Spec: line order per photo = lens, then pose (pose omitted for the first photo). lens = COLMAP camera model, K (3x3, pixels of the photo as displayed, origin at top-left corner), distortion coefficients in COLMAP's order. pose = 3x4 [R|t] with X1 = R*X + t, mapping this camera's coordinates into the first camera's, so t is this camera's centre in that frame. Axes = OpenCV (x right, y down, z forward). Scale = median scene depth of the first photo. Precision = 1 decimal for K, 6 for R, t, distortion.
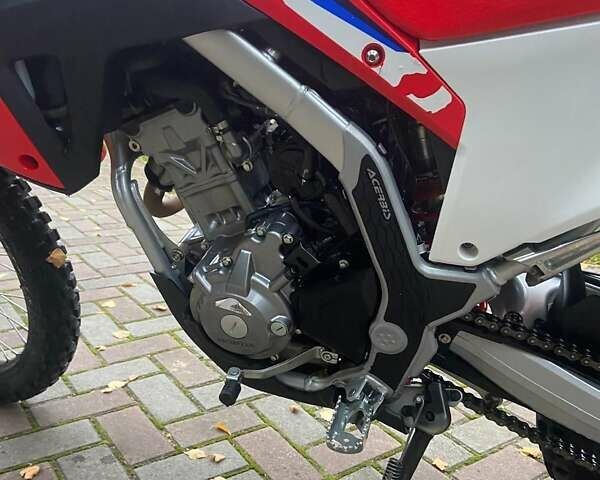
lens RADIAL K [[598.3, 0, 300.0], [0, 598.3, 240.0], [0, 0, 1]] dist [0.057332, -0.007612]
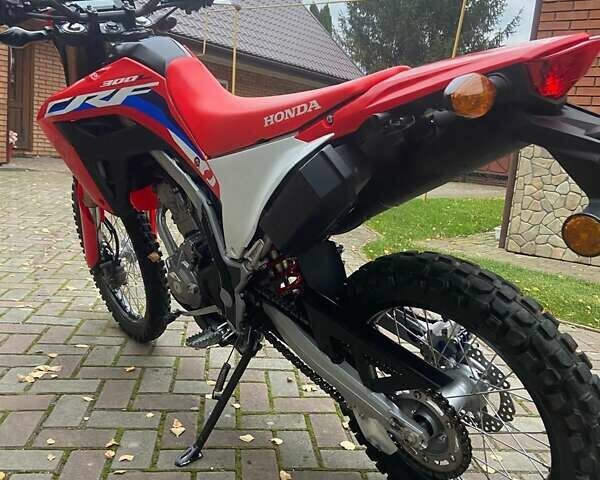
lens RADIAL K [[598.3, 0, 300.0], [0, 598.3, 240.0], [0, 0, 1]] dist [0.057332, -0.007612]
pose [[0.869810, 0.073002, -0.487956, 1.610901], [-0.132682, 0.987170, -0.088826, 0.144521], [0.475212, 0.142005, 0.868337, -0.777733]]
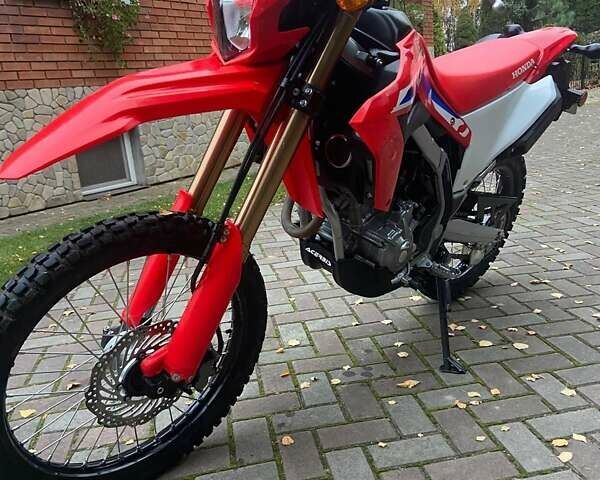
lens RADIAL K [[598.3, 0, 300.0], [0, 598.3, 240.0], [0, 0, 1]] dist [0.057332, -0.007612]
pose [[0.448856, -0.344756, 0.824422, -2.619897], [0.348028, 0.917179, 0.194061, -0.581815], [-0.823046, 0.199816, 0.531666, 0.219000]]
